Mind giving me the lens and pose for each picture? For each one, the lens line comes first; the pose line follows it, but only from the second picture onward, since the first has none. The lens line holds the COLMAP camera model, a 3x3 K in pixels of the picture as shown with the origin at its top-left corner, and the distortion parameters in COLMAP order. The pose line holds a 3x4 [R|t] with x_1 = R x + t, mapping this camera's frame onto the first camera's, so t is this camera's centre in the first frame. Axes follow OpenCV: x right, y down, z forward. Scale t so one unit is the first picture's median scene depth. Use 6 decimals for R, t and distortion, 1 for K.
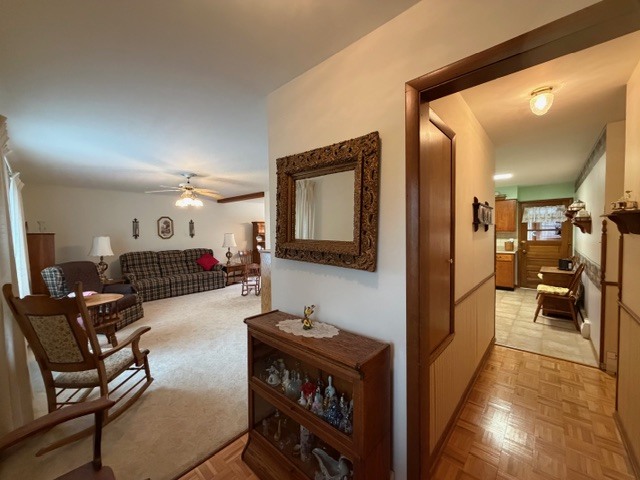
lens RADIAL K [[254.8, 0, 317.5], [0, 254.8, 239.7], [0, 0, 1]] dist [0.008458, -0.000941]
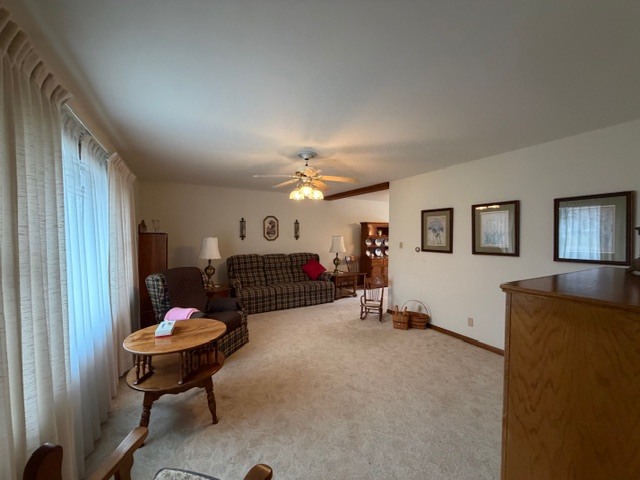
lens RADIAL K [[254.8, 0, 321.4], [0, 254.8, 240.4], [0, 0, 1]] dist [0.008458, -0.000941]
pose [[0.950668, 0.024703, -0.309226, -0.162624], [-0.025978, 0.999663, -0.000007, -0.009450], [0.309122, 0.008039, 0.950989, 0.224745]]
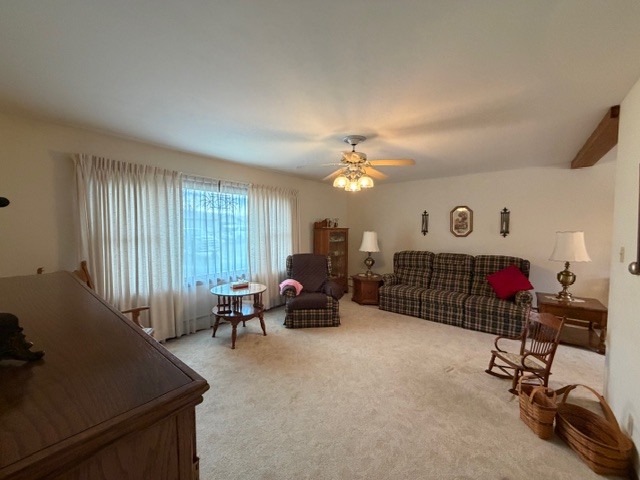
lens RADIAL K [[254.8, 0, 316.8], [0, 254.8, 241.9], [0, 0, 1]] dist [0.008458, -0.000941]
pose [[0.043579, 0.066971, -0.996803, 0.108020], [-0.029216, 0.997409, 0.065735, -0.026654], [0.998623, 0.026258, 0.045423, 0.614253]]
